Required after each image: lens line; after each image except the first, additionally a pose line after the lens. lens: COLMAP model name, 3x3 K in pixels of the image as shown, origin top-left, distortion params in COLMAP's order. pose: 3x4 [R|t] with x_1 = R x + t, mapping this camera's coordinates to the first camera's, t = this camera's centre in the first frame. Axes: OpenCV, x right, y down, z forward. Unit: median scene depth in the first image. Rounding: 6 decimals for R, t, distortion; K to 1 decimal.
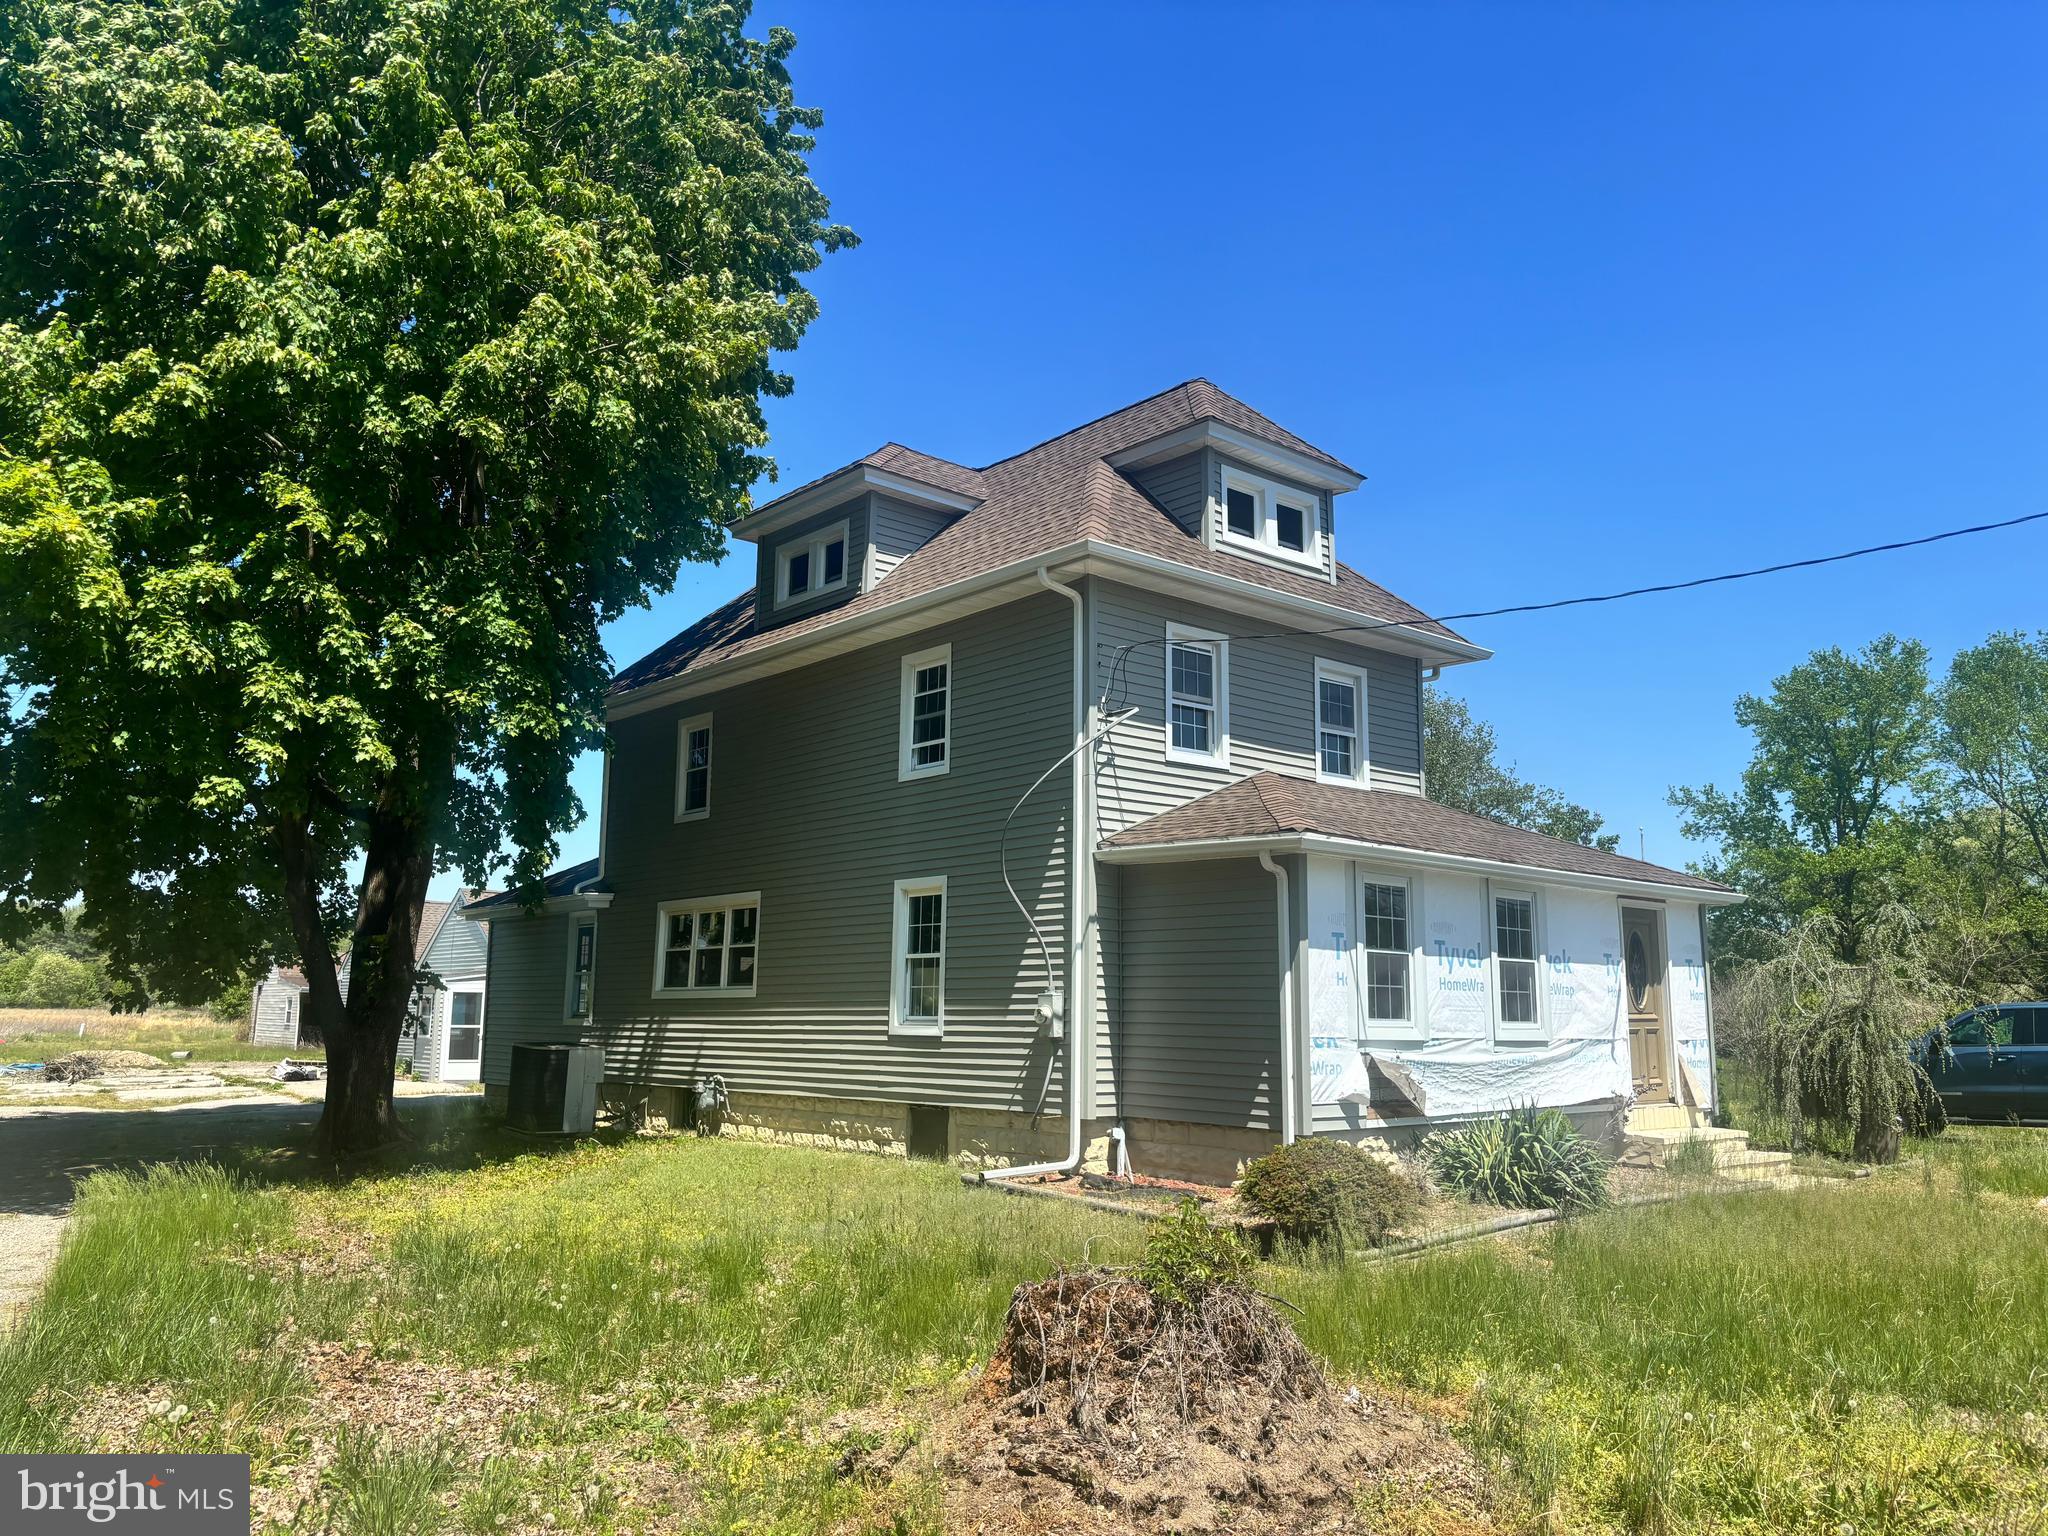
lens RADIAL K [[1557.2, 0, 1025.4], [0, 1557.2, 755.1], [0, 0, 1]] dist [0.033914, -0.045230]
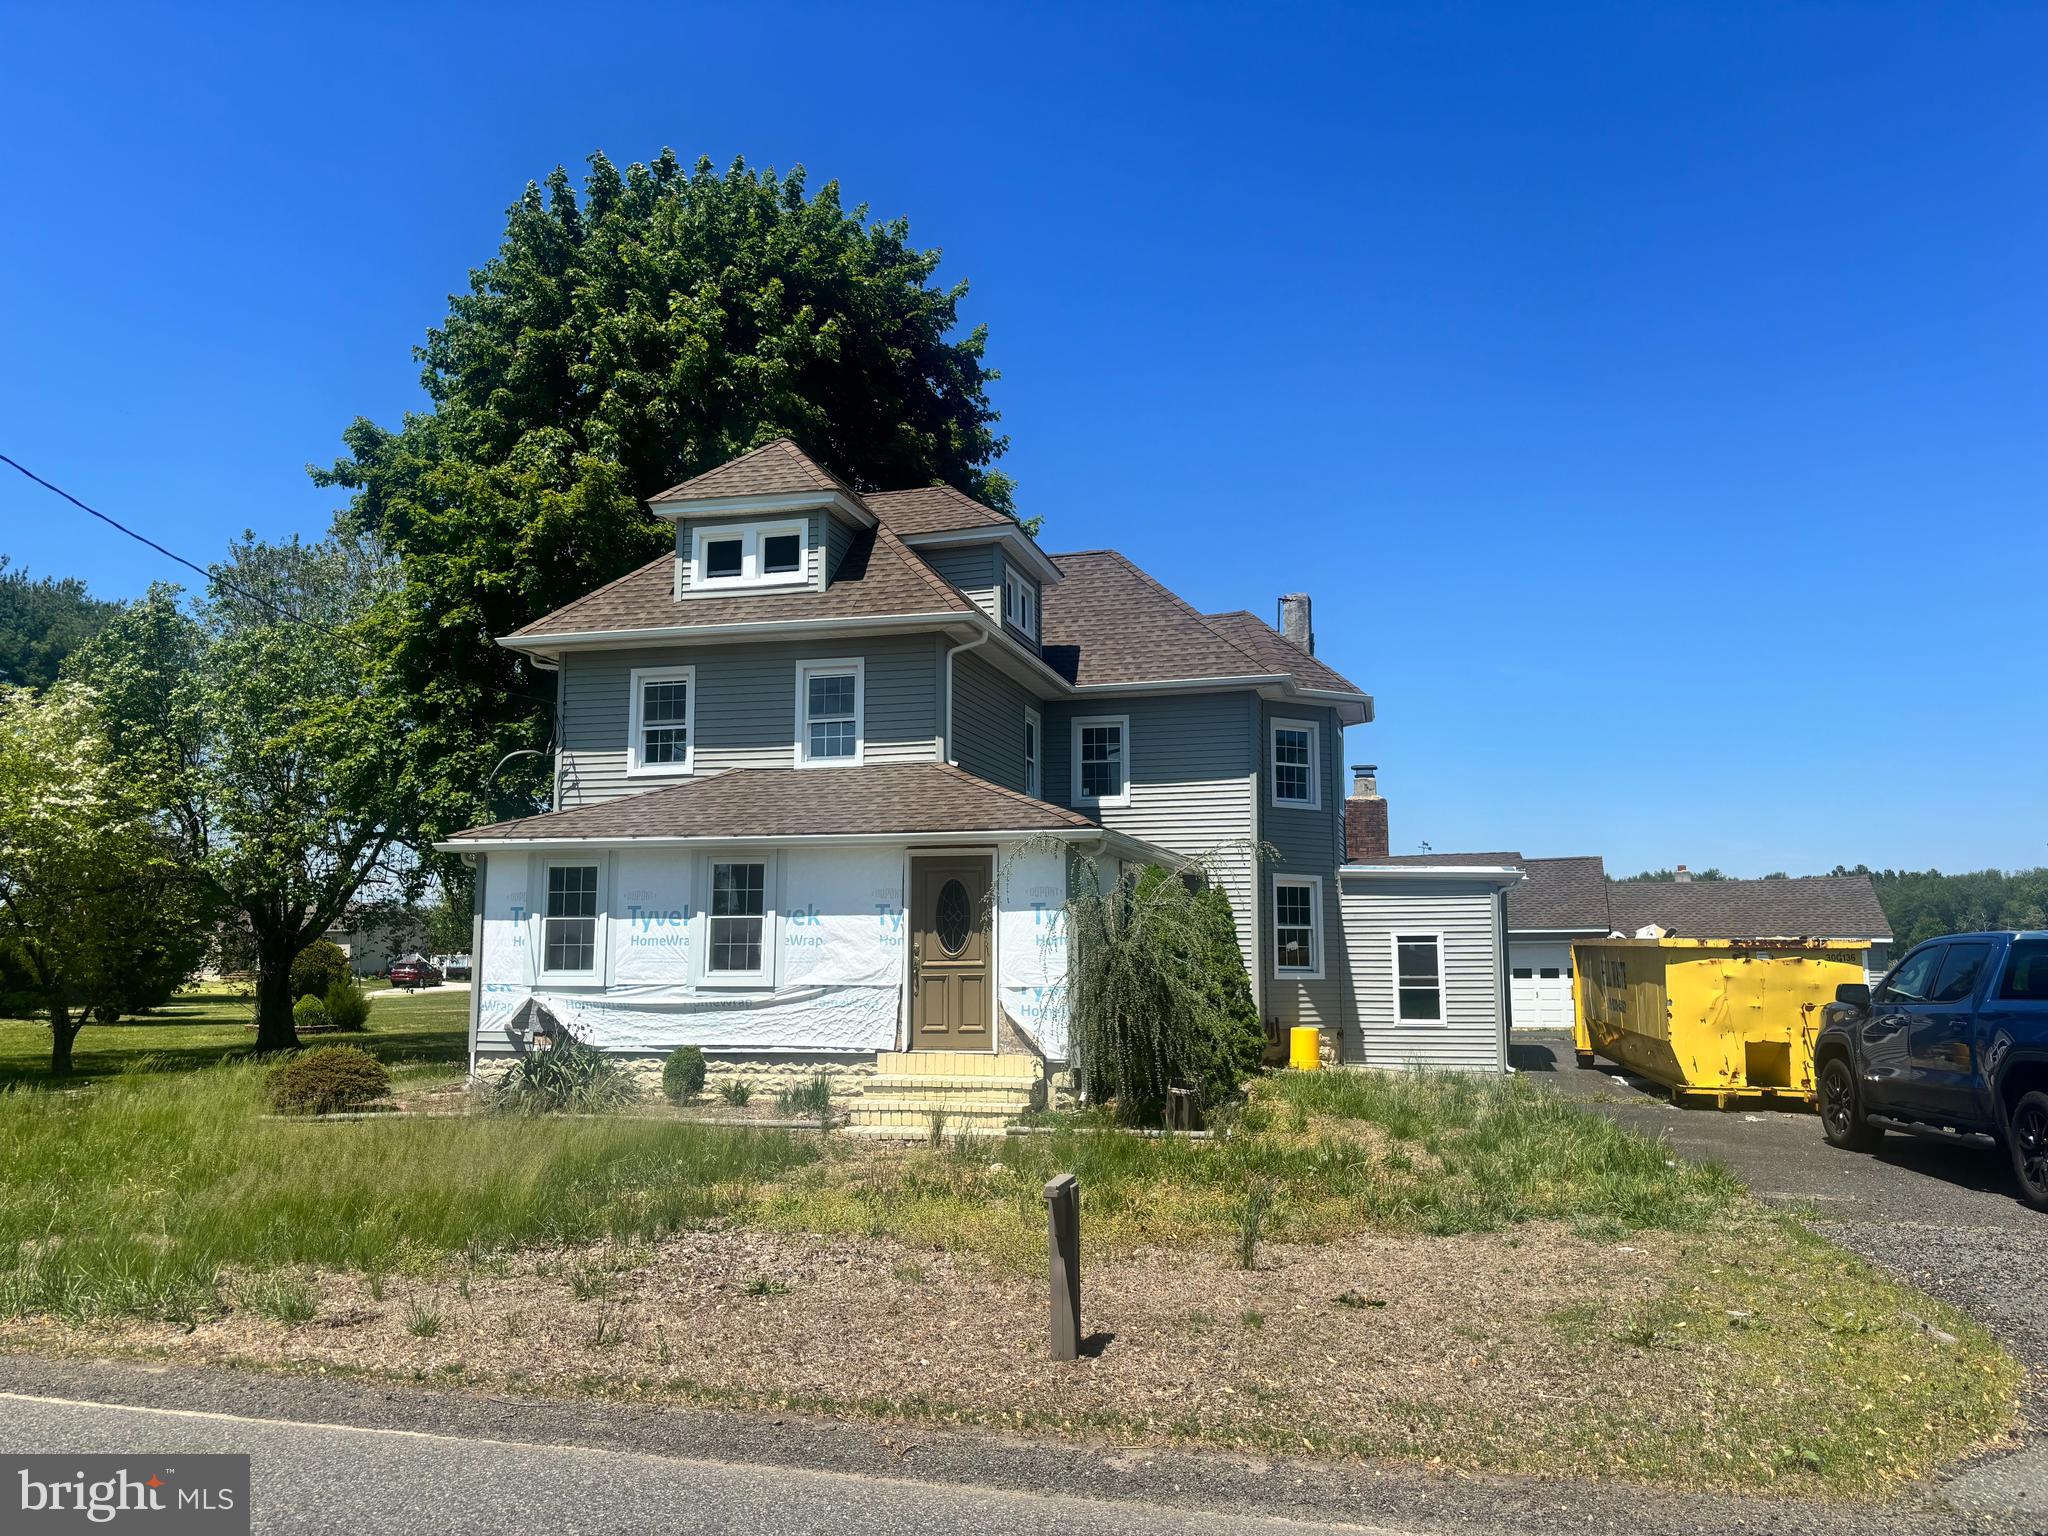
lens RADIAL K [[1557.2, 0, 1025.2], [0, 1557.2, 774.8], [0, 0, 1]] dist [0.033914, -0.045230]
pose [[0.572688, -0.112584, -0.812006, 1.335137], [0.142426, 0.989125, -0.036692, 0.096769], [0.807306, -0.094638, 0.582495, 0.495405]]
